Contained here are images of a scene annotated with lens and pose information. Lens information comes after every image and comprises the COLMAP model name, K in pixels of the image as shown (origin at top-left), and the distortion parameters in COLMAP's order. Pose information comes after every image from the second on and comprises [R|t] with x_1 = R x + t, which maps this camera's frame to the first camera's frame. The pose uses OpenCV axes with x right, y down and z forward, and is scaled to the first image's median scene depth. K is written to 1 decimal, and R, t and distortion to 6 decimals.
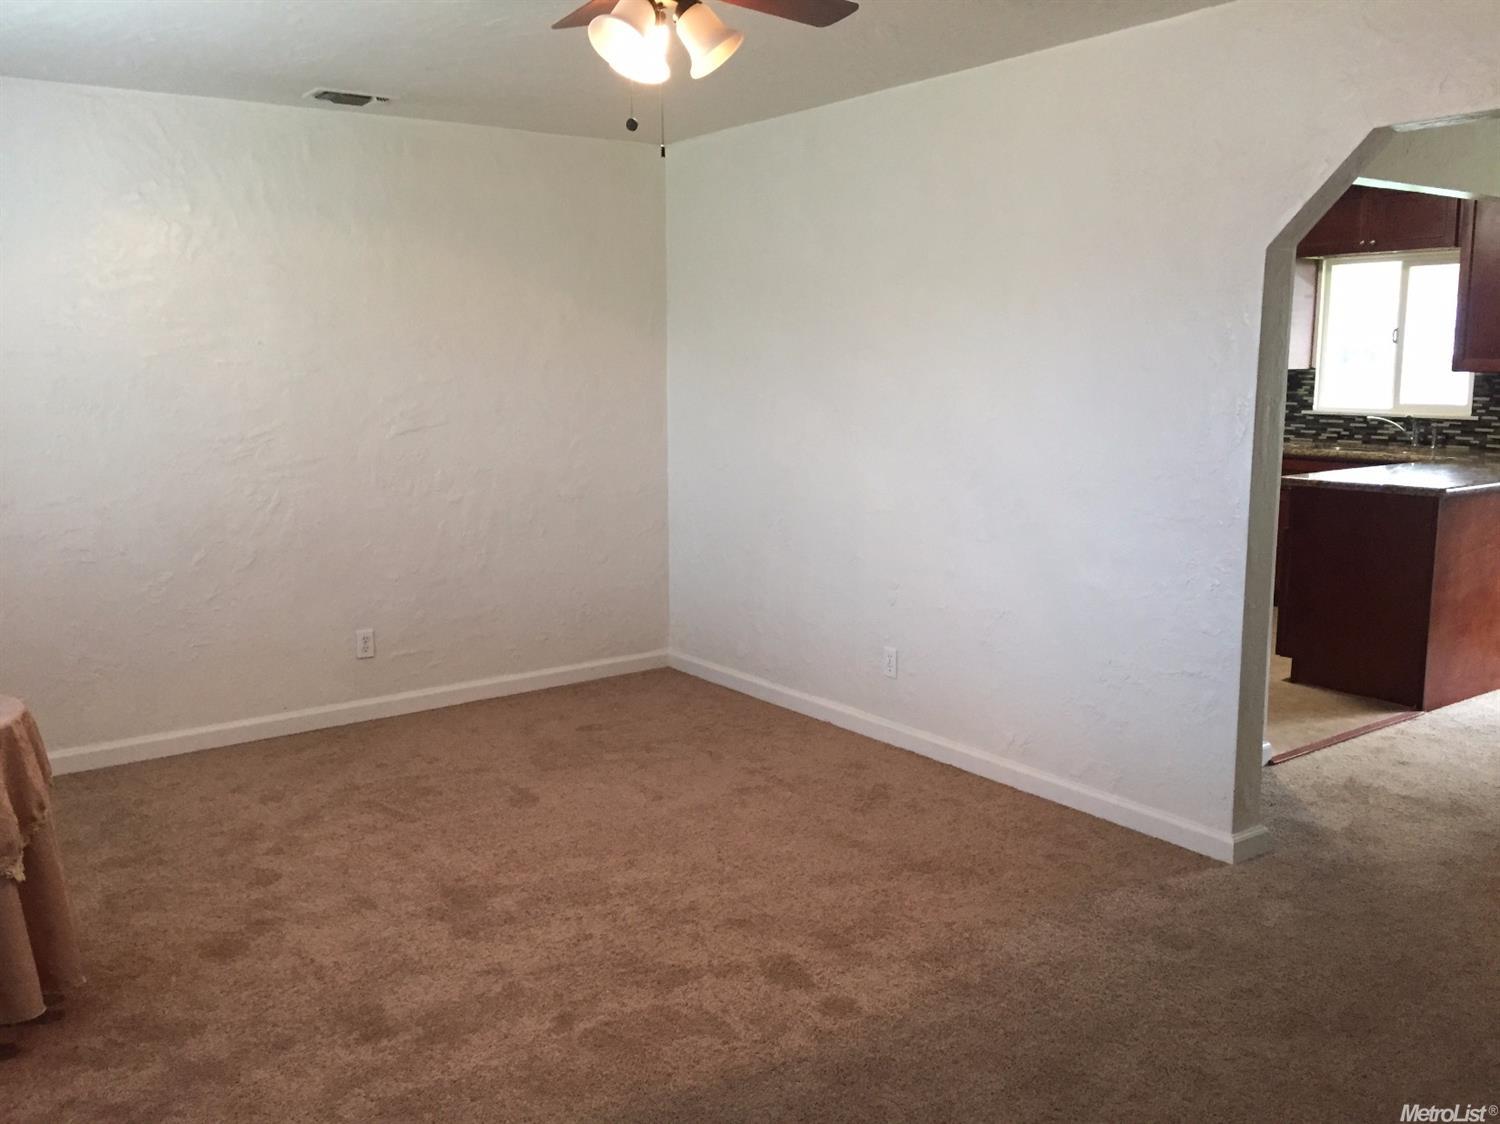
lens RADIAL K [[1273.3, 0, 743.0], [0, 1273.3, 562.8], [0, 0, 1]] dist [0.065628, -0.161405]
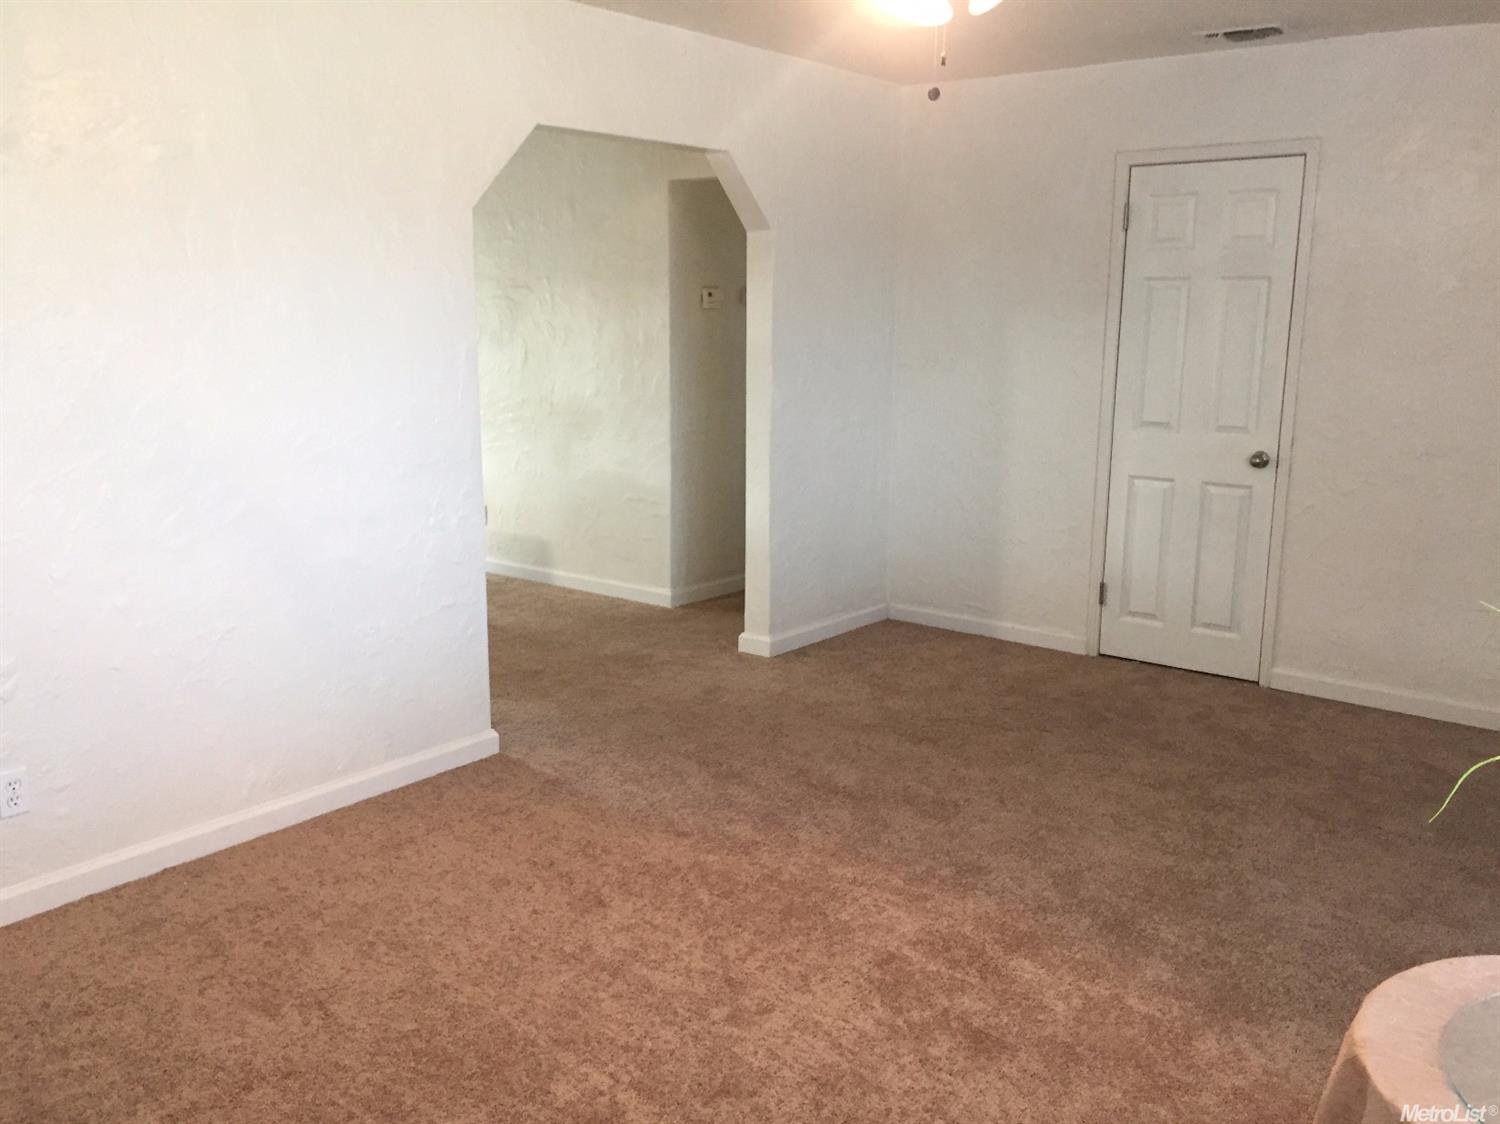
lens RADIAL K [[1273.3, 0, 743.0], [0, 1273.3, 562.8], [0, 0, 1]] dist [0.065628, -0.161405]
pose [[-0.260600, -0.186621, 0.947238, -0.666682], [0.156133, 0.960078, 0.232105, -0.145530], [-0.952738, 0.208382, -0.221059, 0.932677]]
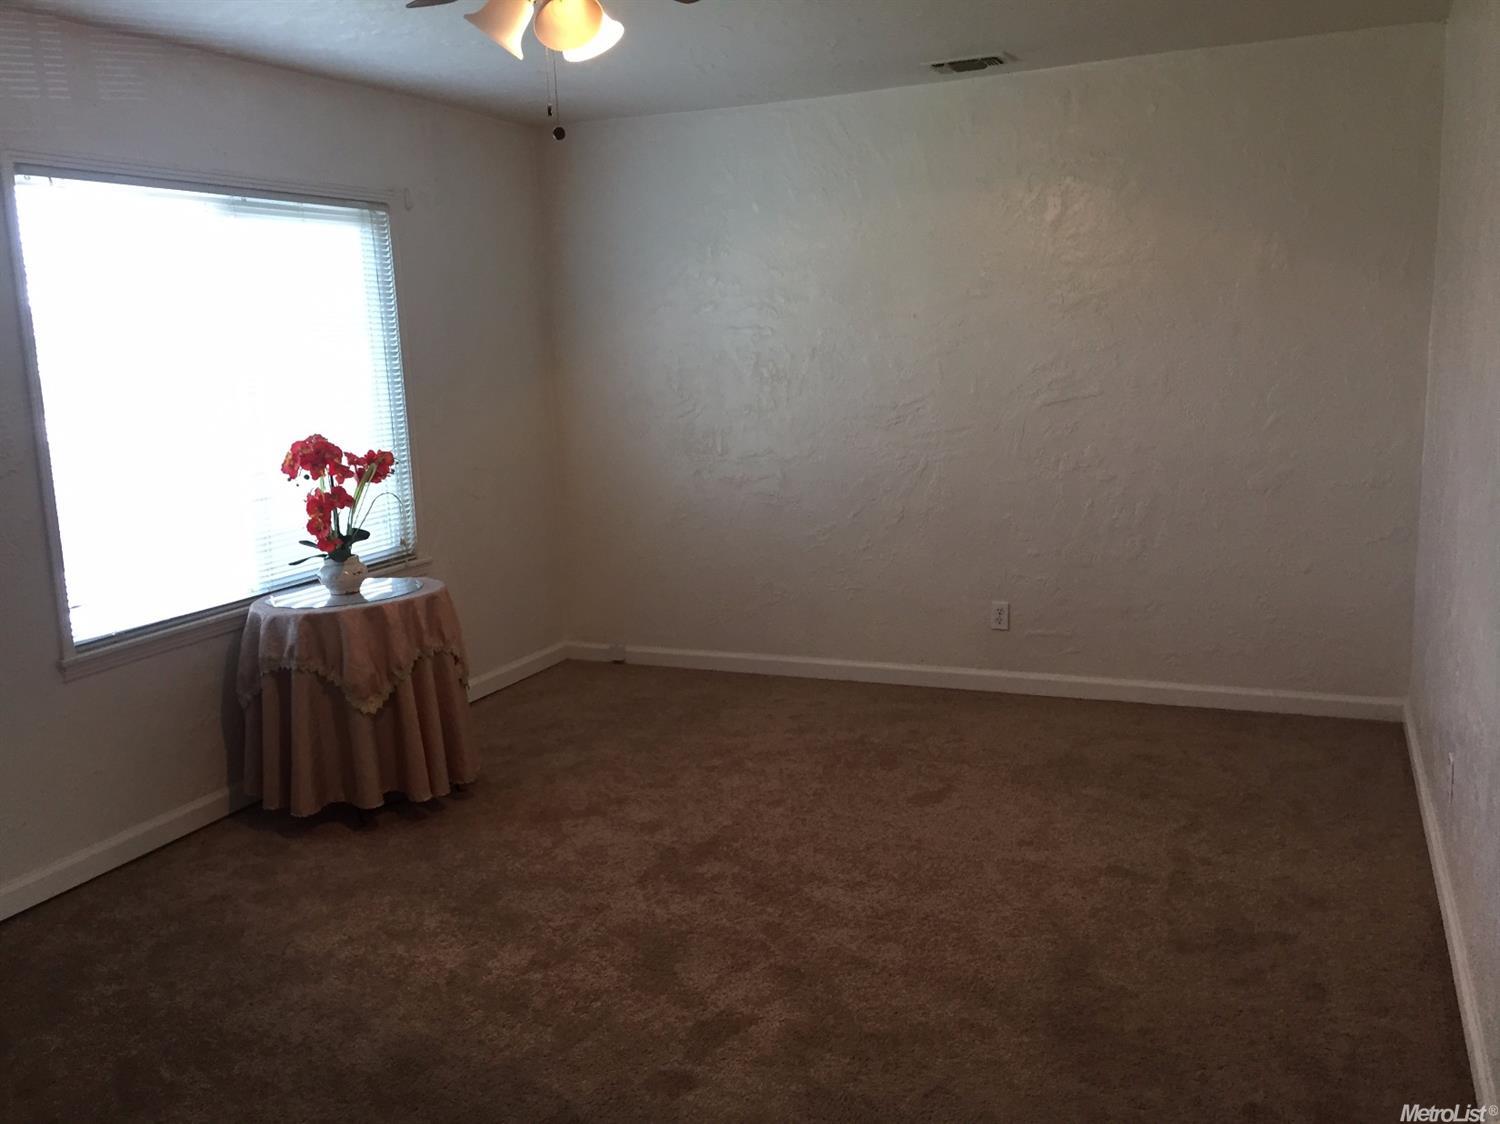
lens RADIAL K [[1273.3, 0, 743.0], [0, 1273.3, 562.8], [0, 0, 1]] dist [0.065628, -0.161405]
pose [[0.498292, 0.138099, -0.855940, 0.547706], [-0.101531, 0.989735, 0.100579, -0.069135], [0.861044, 0.036786, 0.507198, 0.393880]]
